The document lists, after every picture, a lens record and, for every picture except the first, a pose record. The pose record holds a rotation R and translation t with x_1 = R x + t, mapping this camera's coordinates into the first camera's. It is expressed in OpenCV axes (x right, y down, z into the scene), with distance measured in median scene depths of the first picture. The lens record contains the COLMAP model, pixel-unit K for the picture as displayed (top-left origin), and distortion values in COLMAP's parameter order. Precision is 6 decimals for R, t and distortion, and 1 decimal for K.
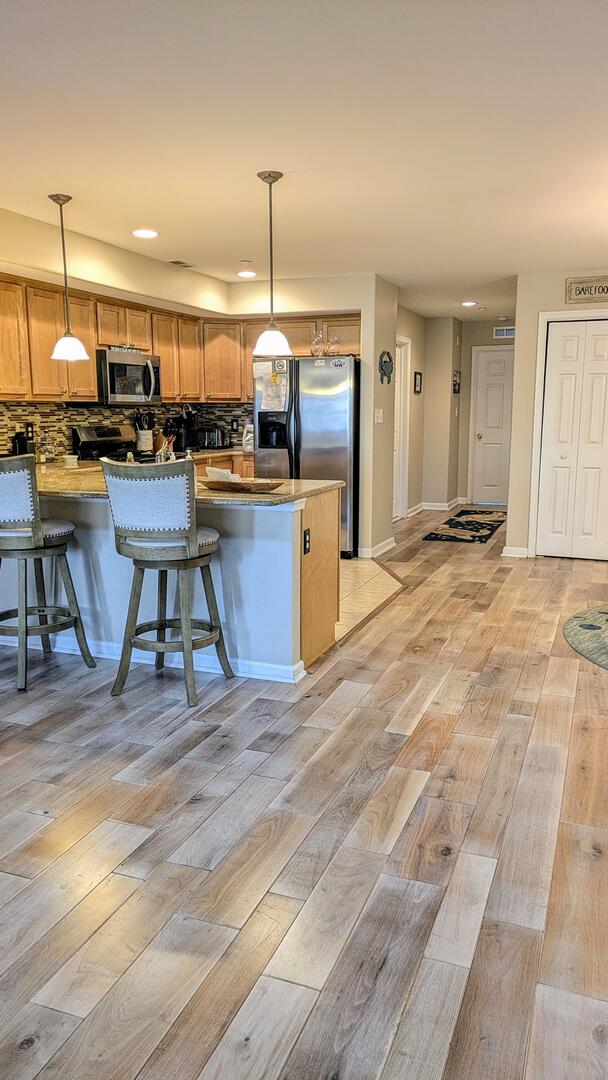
lens RADIAL K [[795.7, 0, 295.7], [0, 795.7, 538.5], [0, 0, 1]] dist [0.057692, -0.054920]
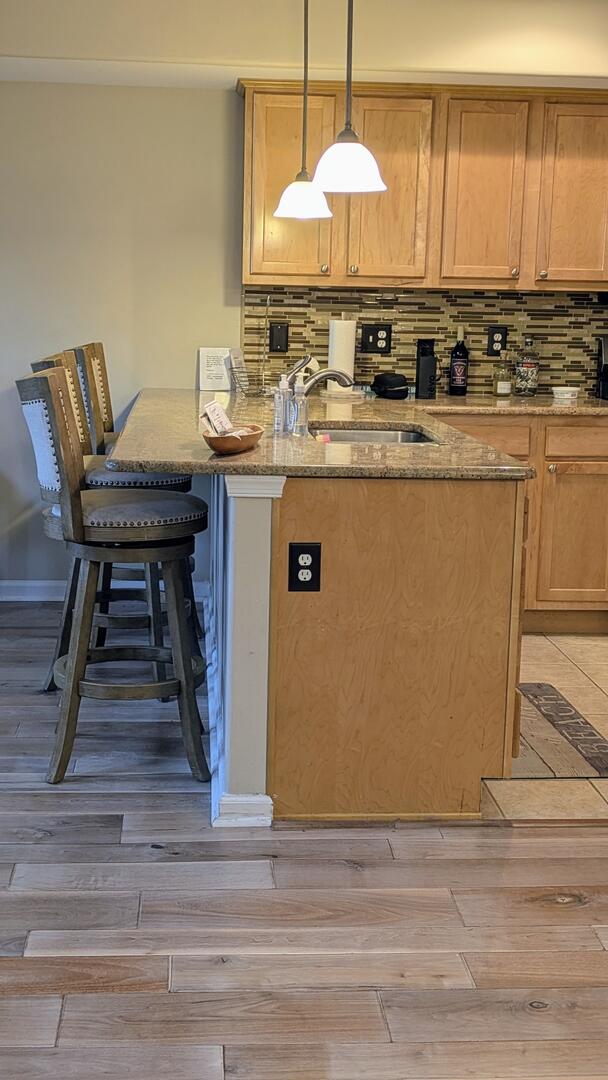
lens RADIAL K [[1361.5, 0, 280.2], [0, 1361.5, 535.5], [0, 0, 1]] dist [0.052006, 0.000000]
pose [[0.425373, 0.167953, -0.889297, 0.614394], [-0.169478, 0.980029, 0.104023, -0.082153], [0.889008, 0.106468, 0.445342, 0.492431]]
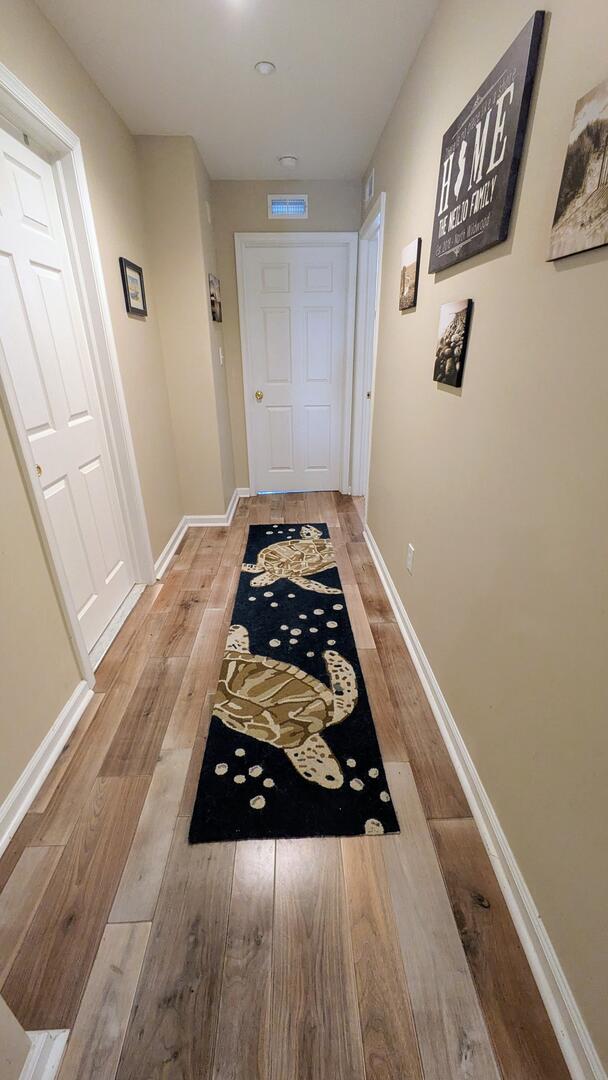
lens RADIAL K [[424.4, 0, 305.5], [0, 424.4, 540.8], [0, 0, 1]] dist [-0.000033, -0.000009]
pose [[0.919302, -0.164137, 0.357691, 0.267507], [0.064316, 0.959316, 0.274911, -0.236953], [-0.388262, -0.229720, 0.892458, 1.435523]]
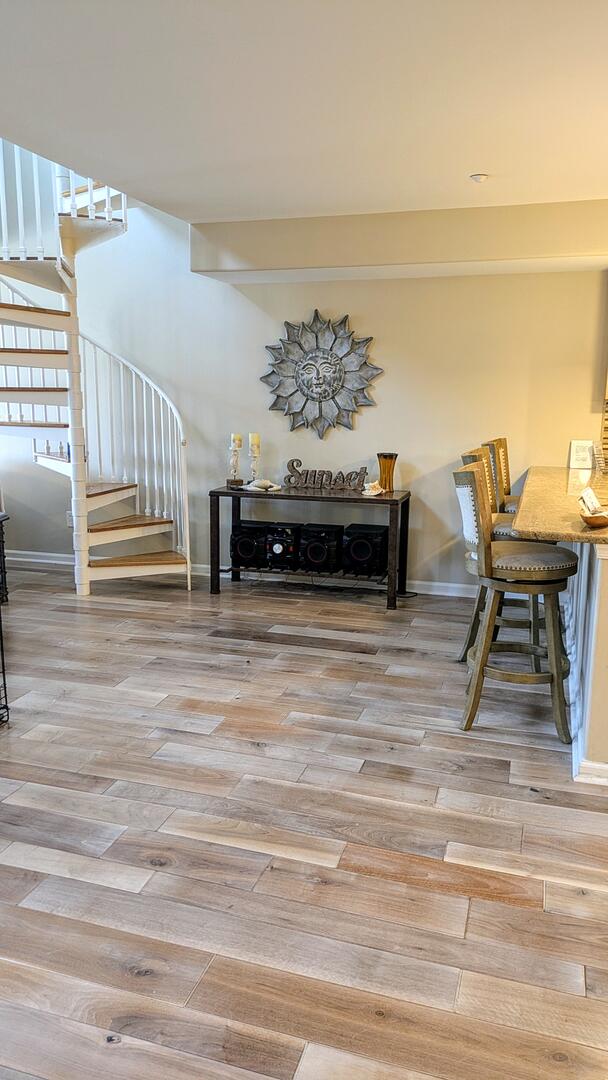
lens RADIAL K [[795.7, 0, 291.0], [0, 795.7, 531.9], [0, 0, 1]] dist [0.057692, -0.054920]
pose [[0.061553, 0.180842, -0.981584, 0.548447], [-0.168302, 0.971247, 0.168384, -0.105066], [0.983812, 0.154838, 0.090219, 0.496527]]
